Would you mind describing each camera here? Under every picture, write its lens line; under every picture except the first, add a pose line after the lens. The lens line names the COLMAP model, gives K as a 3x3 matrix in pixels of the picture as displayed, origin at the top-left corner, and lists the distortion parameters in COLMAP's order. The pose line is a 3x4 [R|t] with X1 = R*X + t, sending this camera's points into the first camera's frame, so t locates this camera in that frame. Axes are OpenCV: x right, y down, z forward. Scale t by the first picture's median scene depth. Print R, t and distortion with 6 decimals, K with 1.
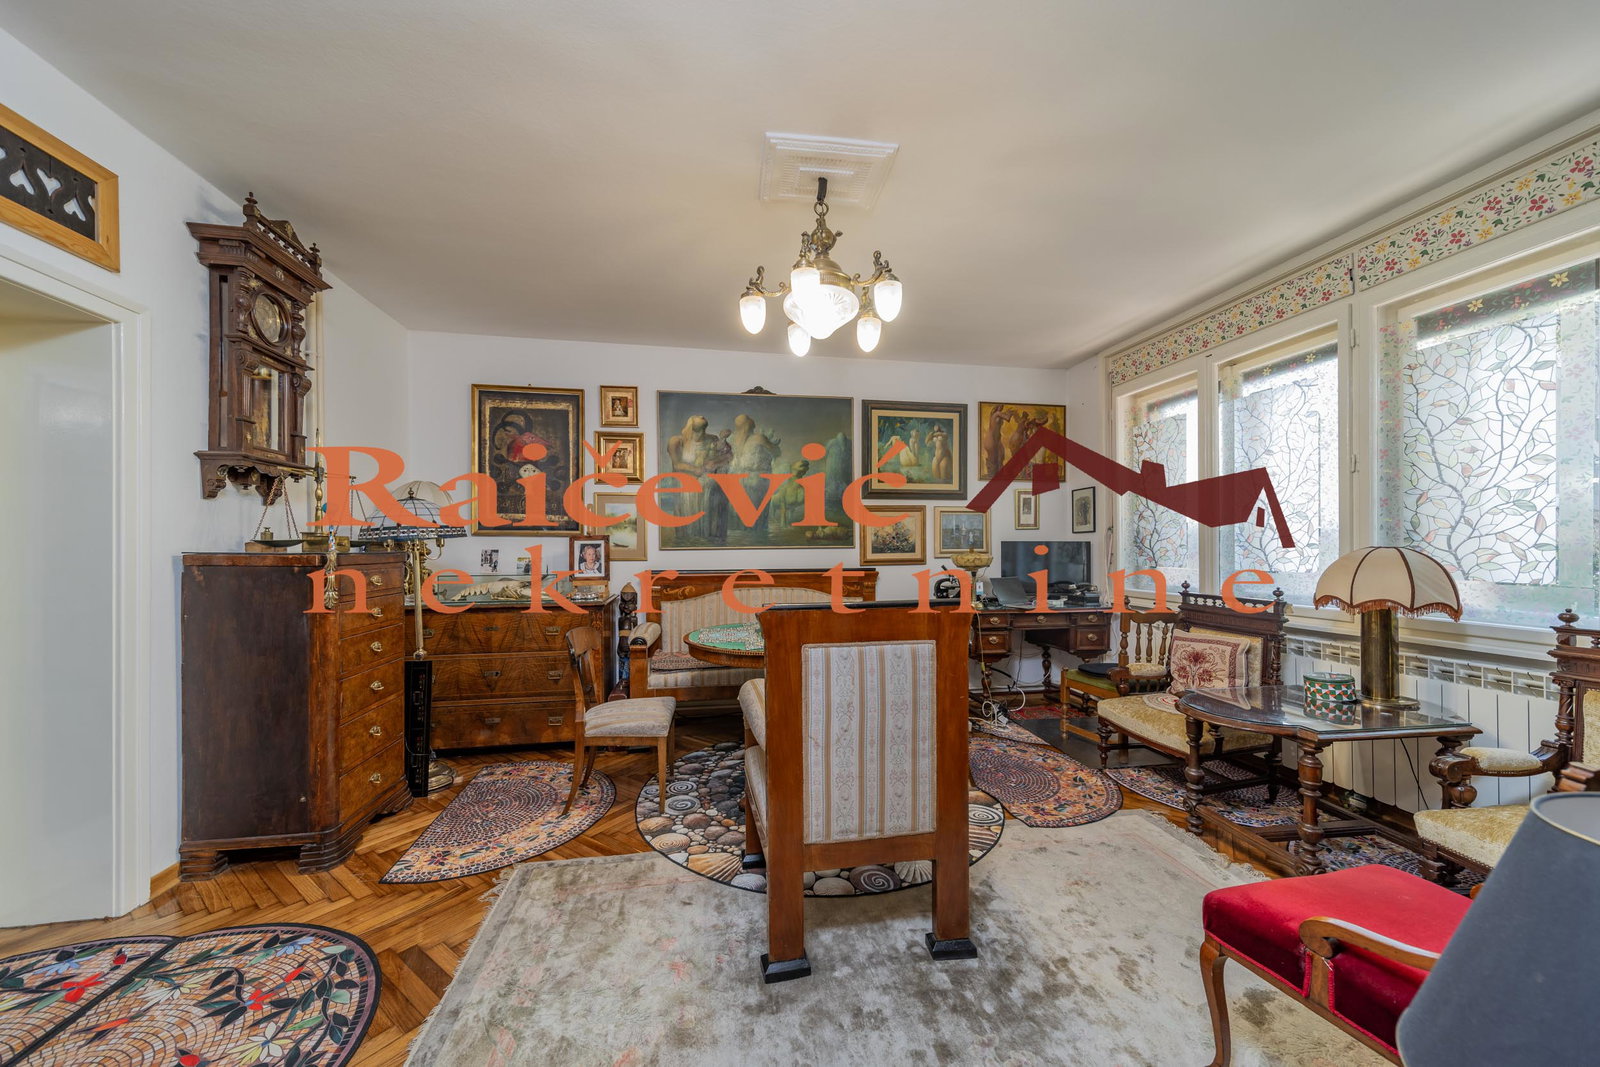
lens RADIAL K [[561.8, 0, 800.1], [0, 561.8, 545.6], [0, 0, 1]] dist [0.000878, -0.000909]
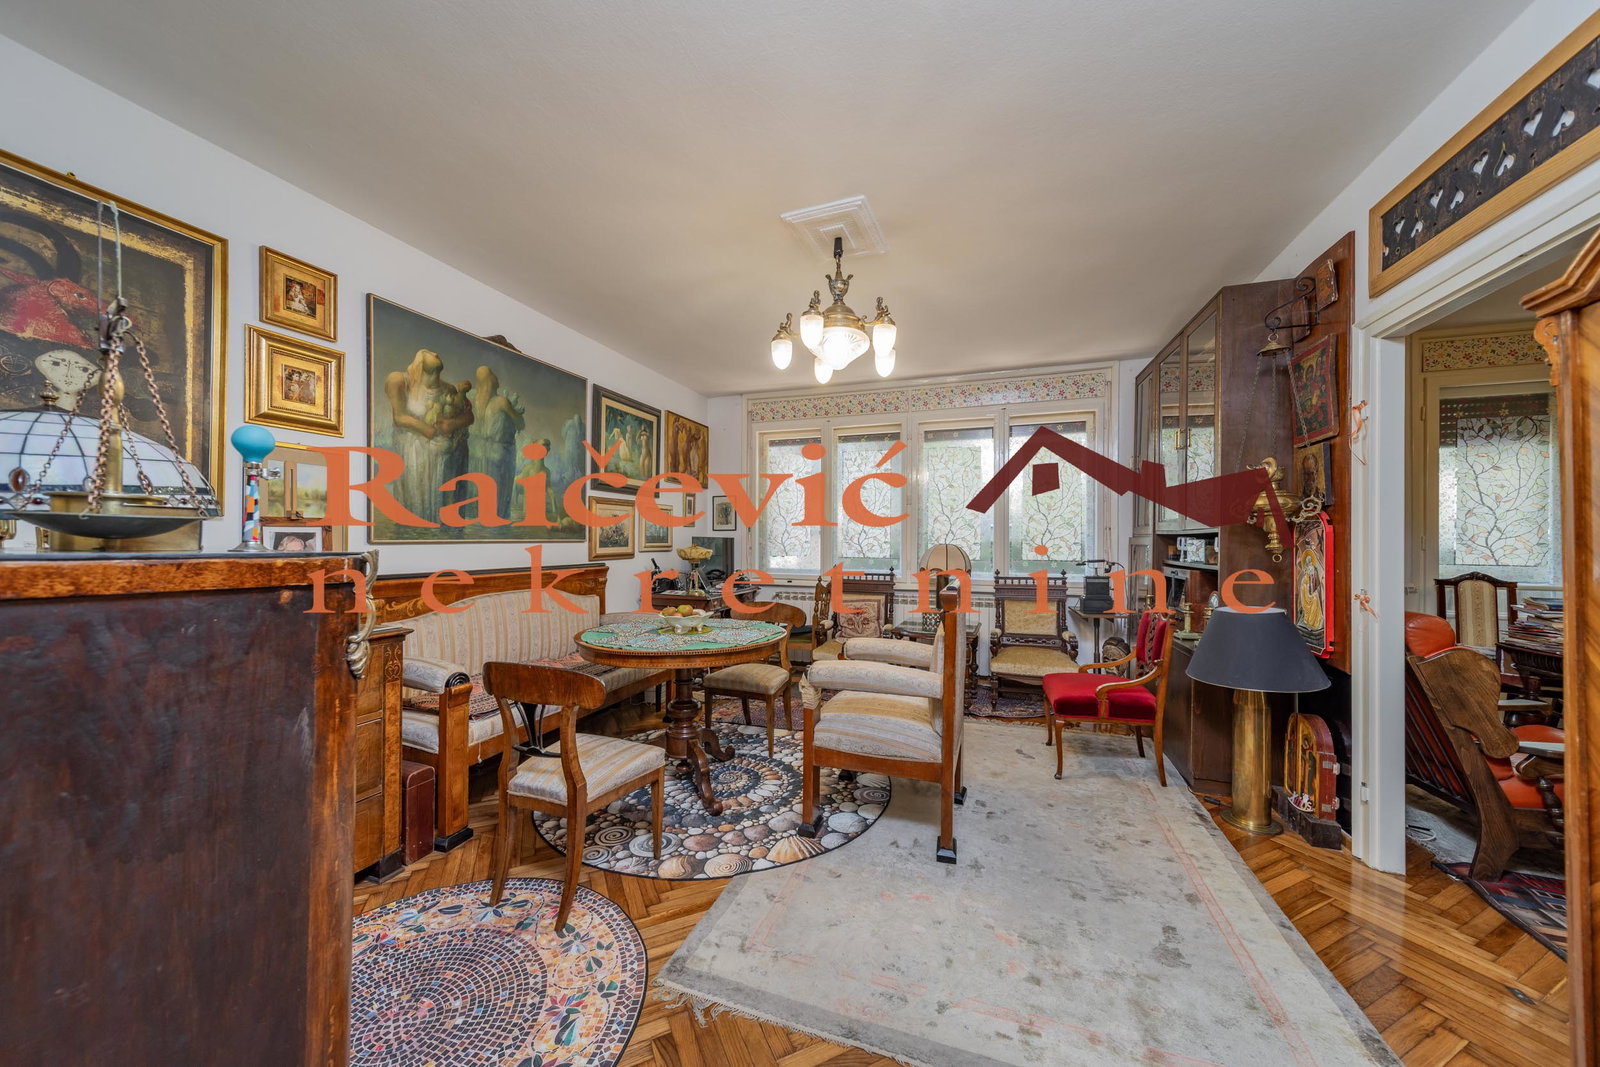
lens RADIAL K [[561.8, 0, 795.0], [0, 561.8, 534.5], [0, 0, 1]] dist [0.000878, -0.000909]
pose [[0.484728, 0.016974, 0.874500, -0.578038], [-0.011339, 0.999850, -0.013122, 0.000469], [-0.874592, -0.003555, 0.484847, 0.269627]]
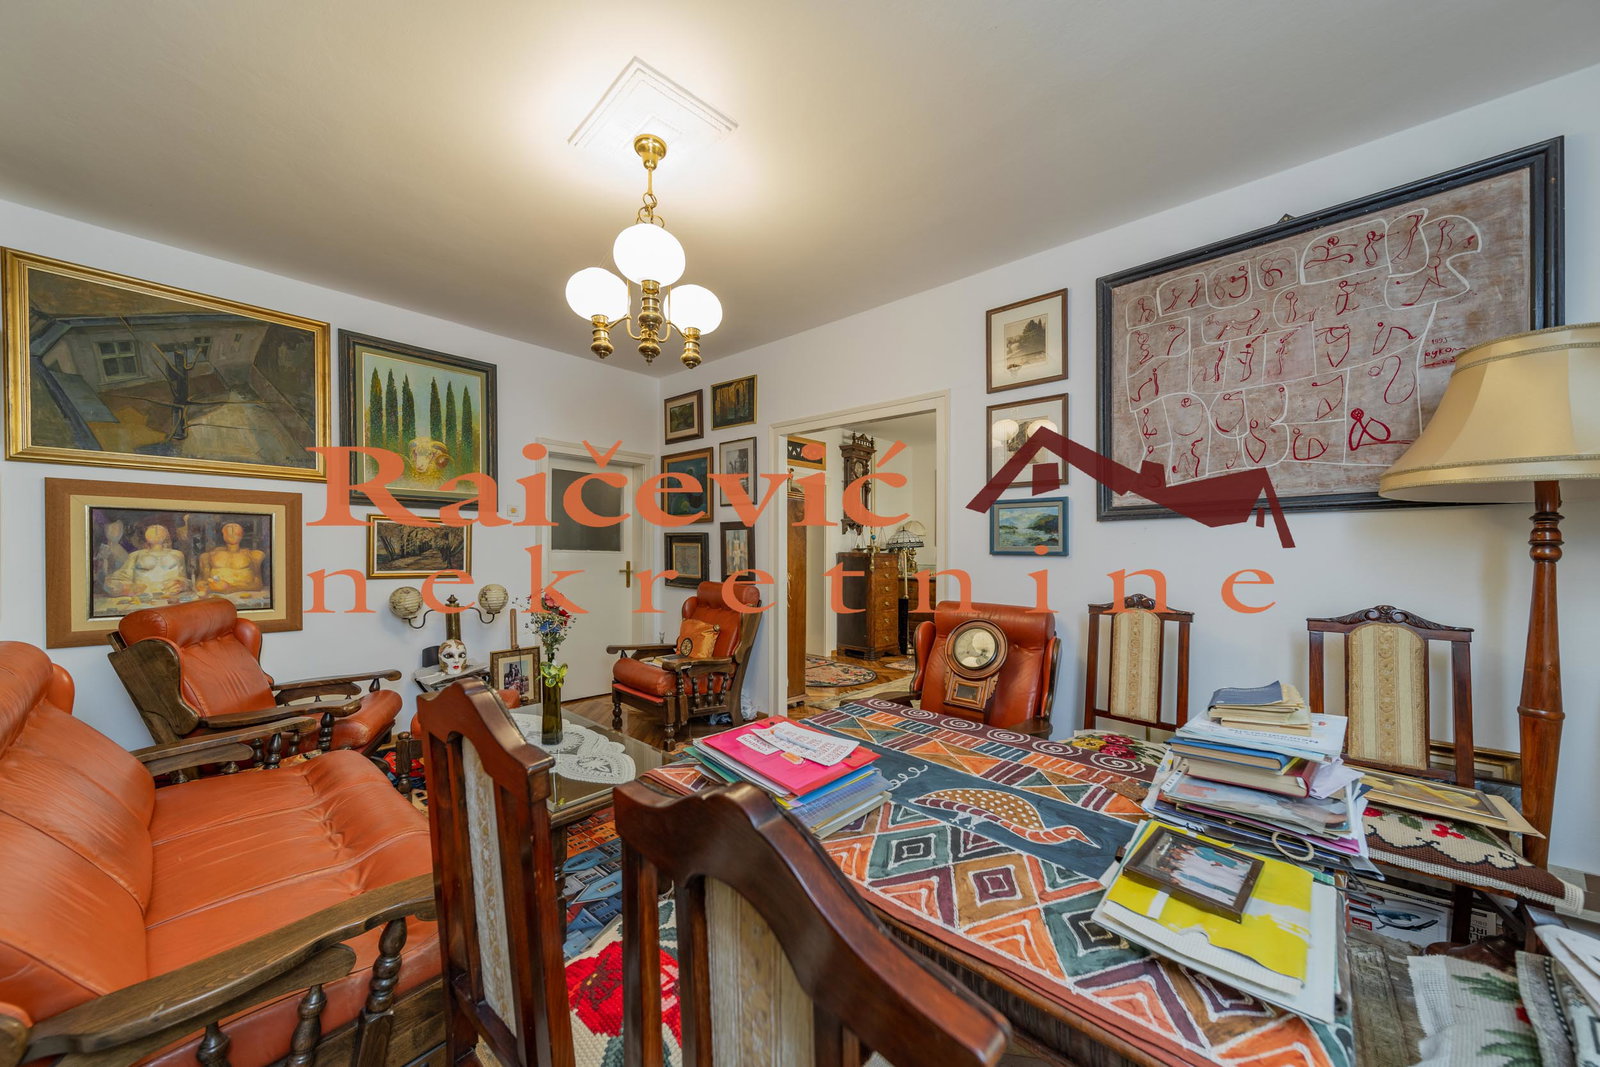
lens RADIAL K [[561.8, 0, 799.3], [0, 561.8, 541.7], [0, 0, 1]] dist [0.000878, -0.000909]
pose [[0.624776, 0.008198, -0.780761, 0.624314], [-0.004378, 0.999966, 0.006996, -0.034443], [0.780792, -0.000953, 0.624790, -0.580045]]
